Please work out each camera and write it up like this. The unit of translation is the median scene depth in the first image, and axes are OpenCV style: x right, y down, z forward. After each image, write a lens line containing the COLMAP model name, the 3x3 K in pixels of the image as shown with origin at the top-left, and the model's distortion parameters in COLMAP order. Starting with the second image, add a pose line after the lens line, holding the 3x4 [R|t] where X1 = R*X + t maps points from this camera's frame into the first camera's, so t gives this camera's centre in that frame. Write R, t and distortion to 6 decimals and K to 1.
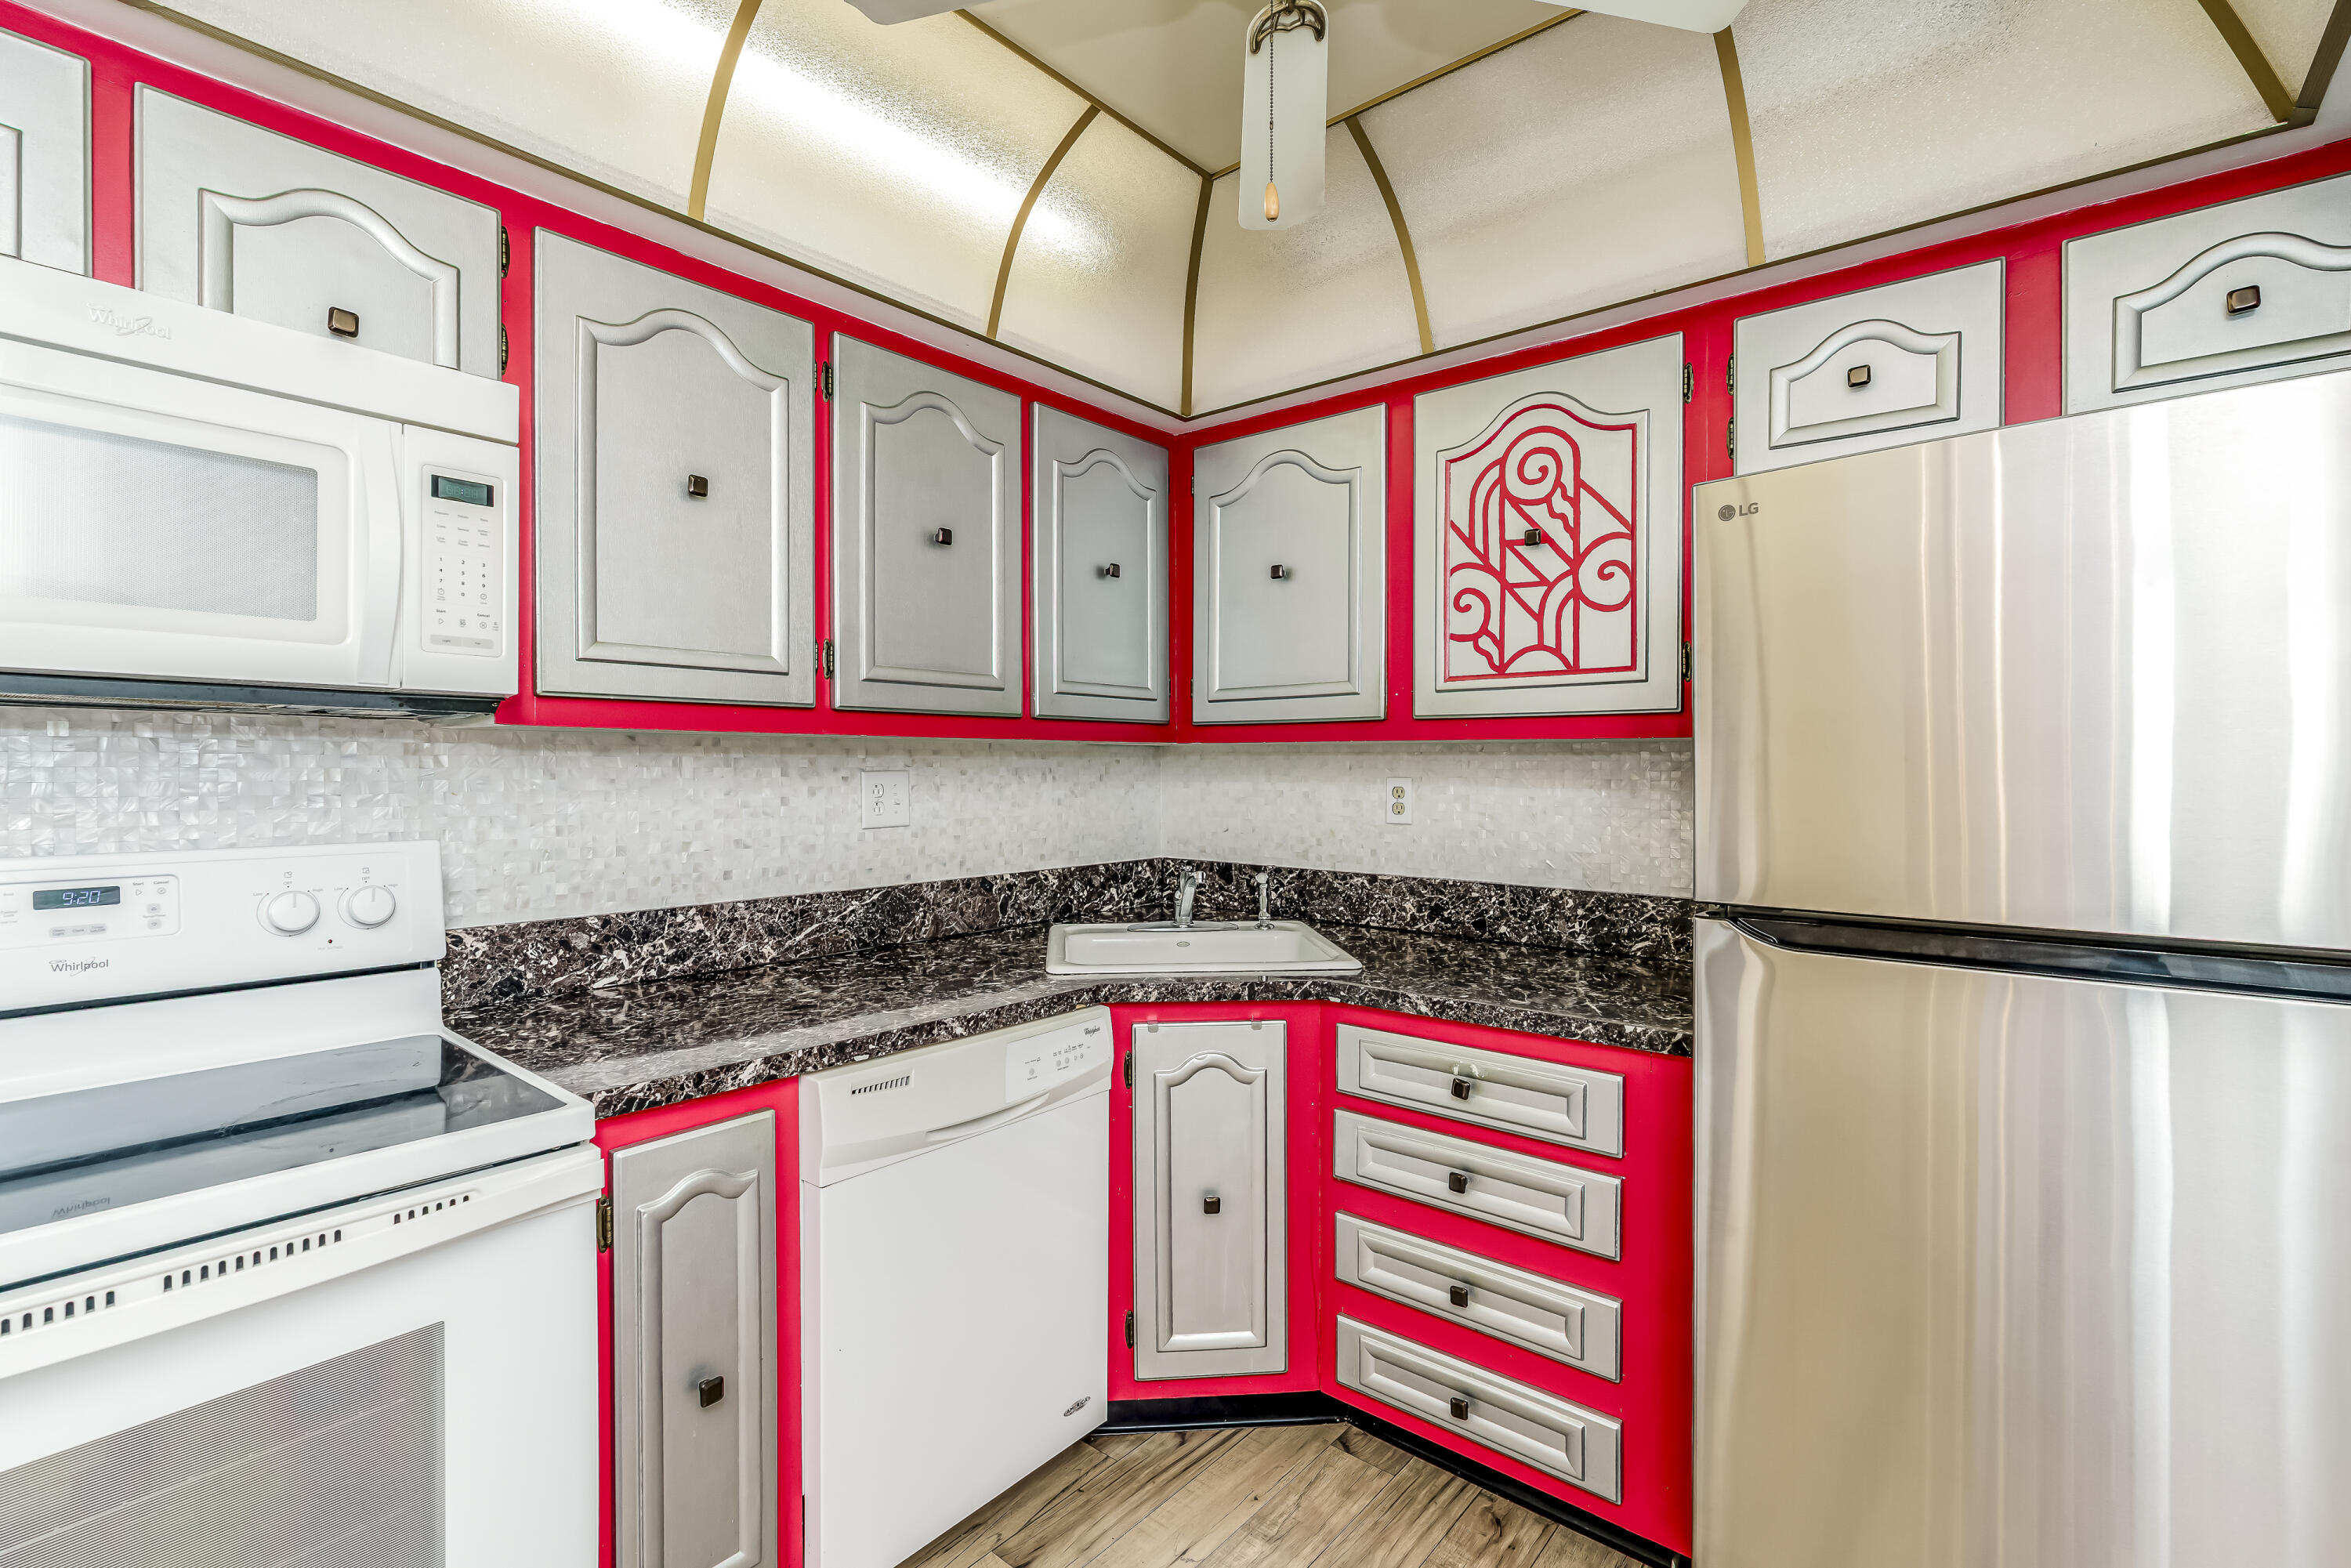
lens RADIAL K [[1067.6, 0, 1168.3], [0, 1067.6, 768.2], [0, 0, 1]] dist [-0.003616, 0.000236]
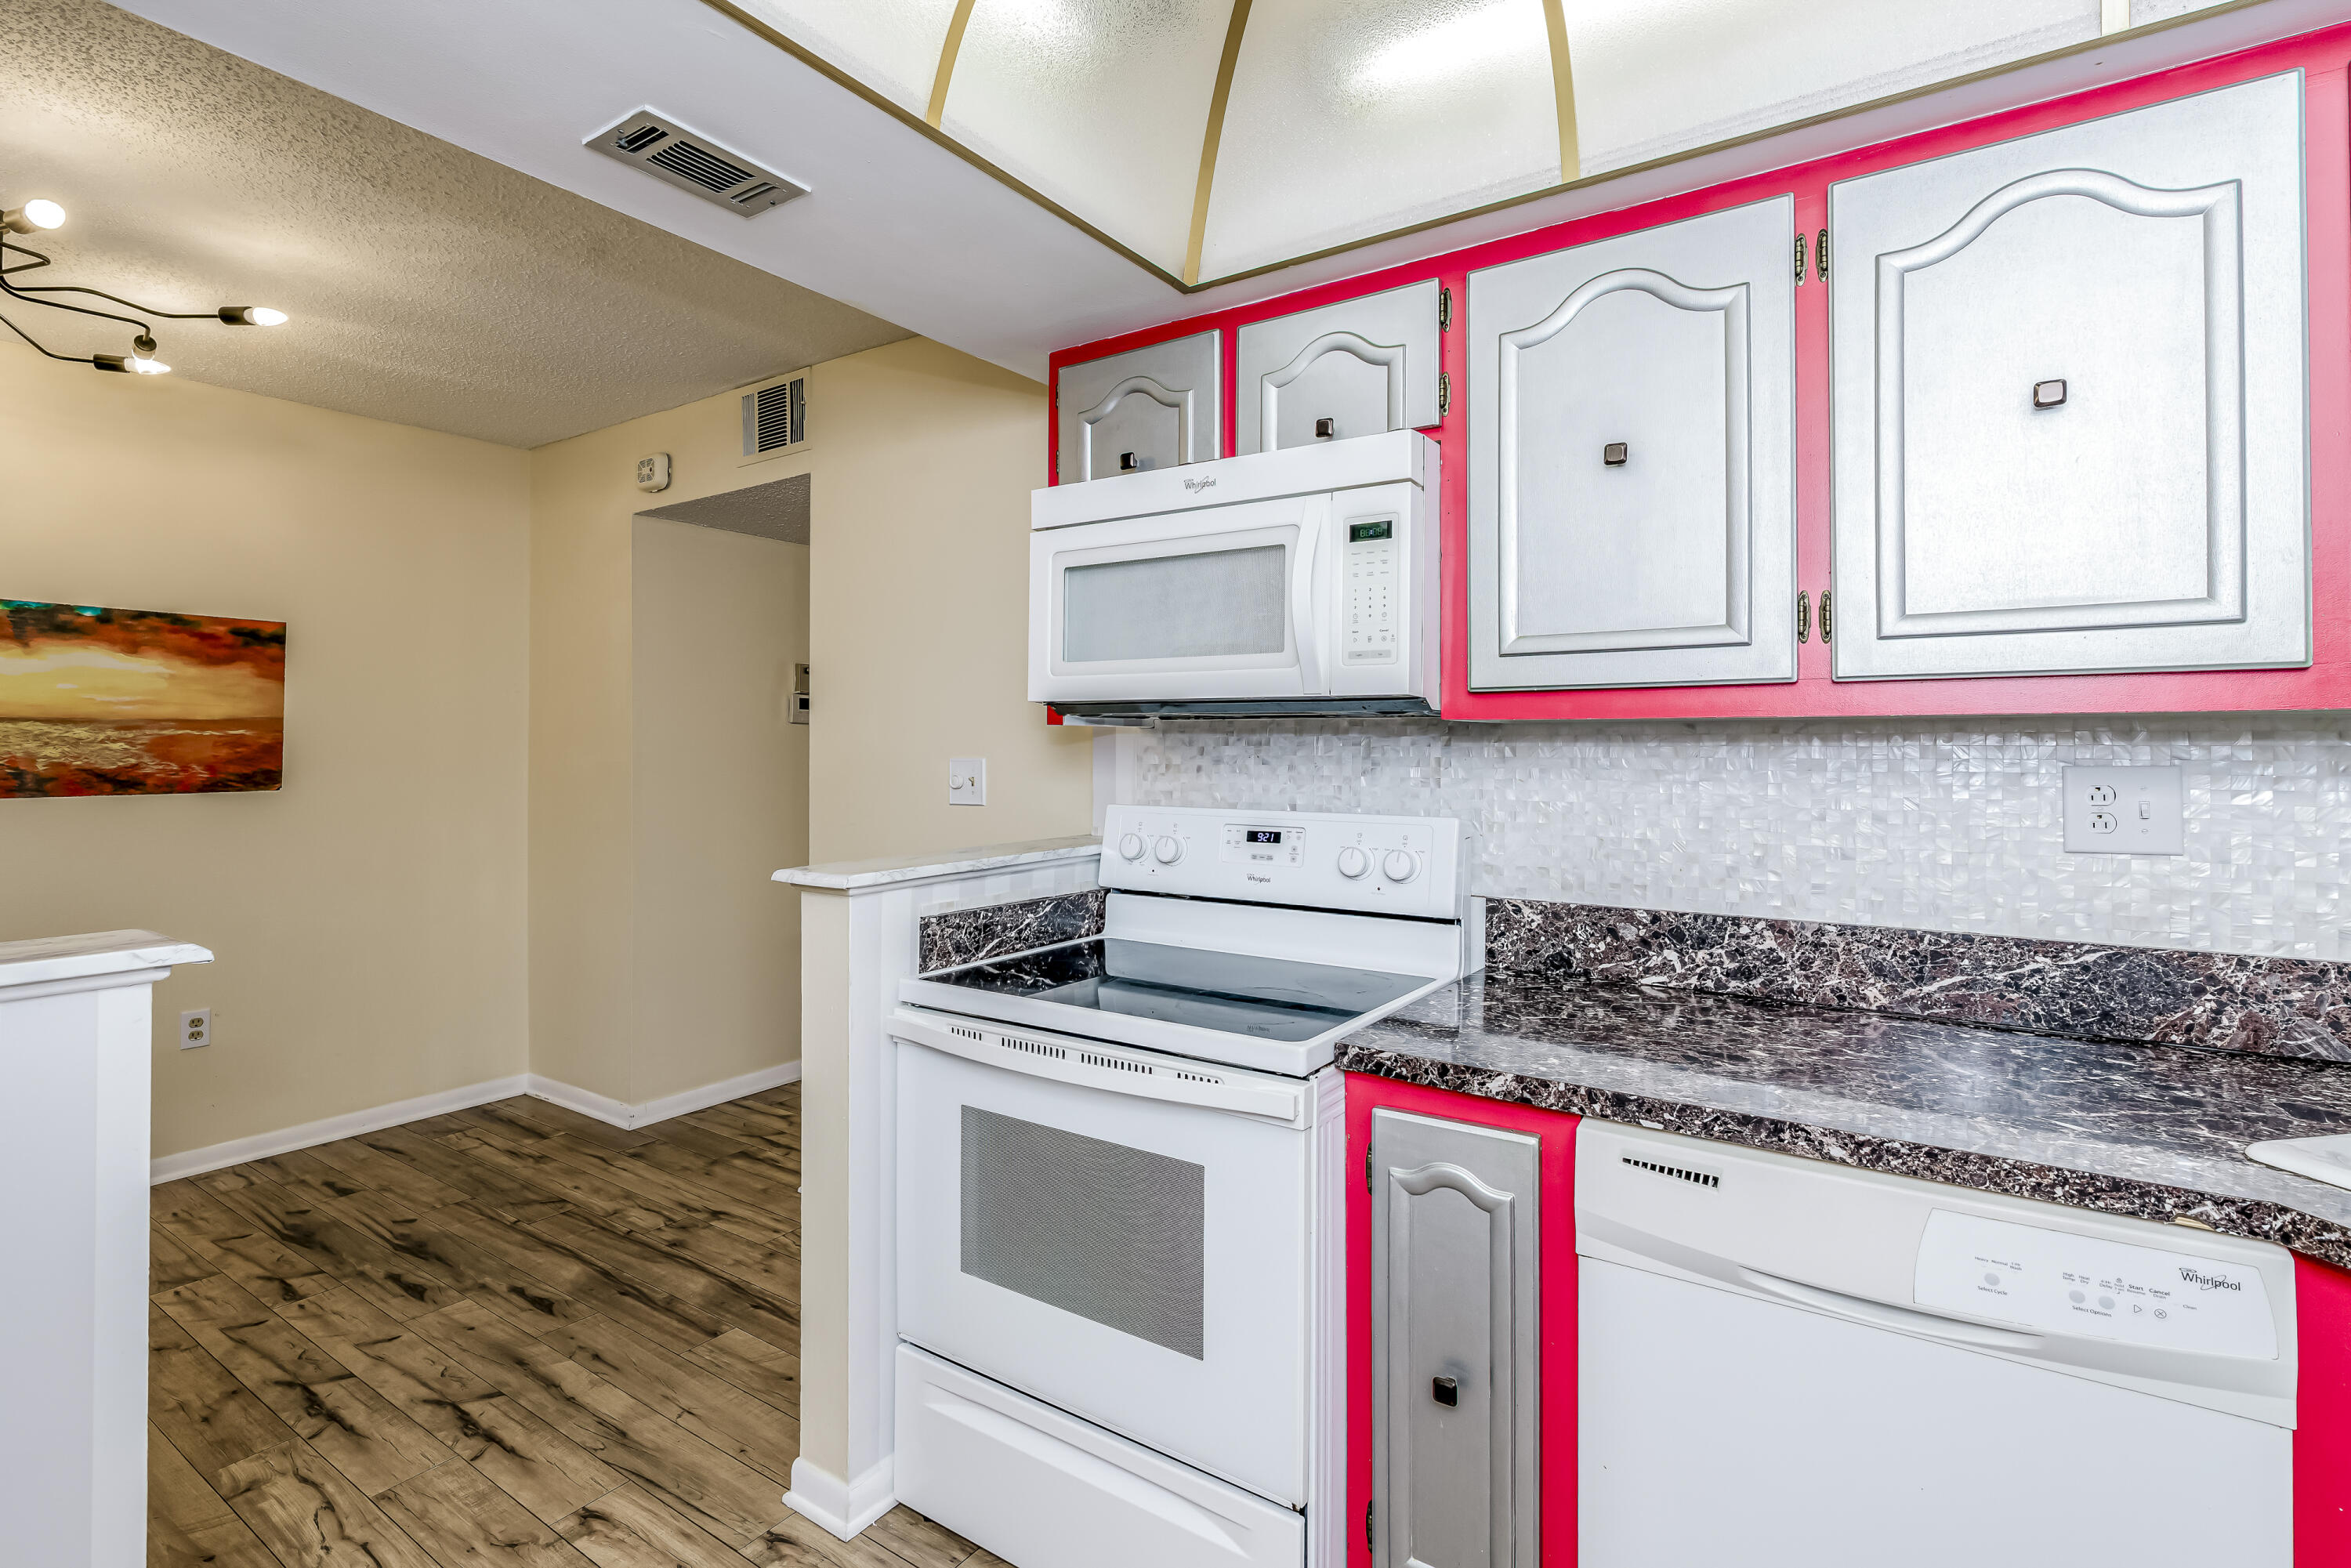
lens RADIAL K [[1078.5, 0, 1195.3], [0, 1078.5, 746.0], [0, 0, 1]] dist [-0.004441, 0.000888]
pose [[0.123542, -0.005003, -0.992327, 0.389009], [-0.004046, 0.999976, -0.005545, -0.004338], [0.992331, 0.004700, 0.123519, 0.466190]]
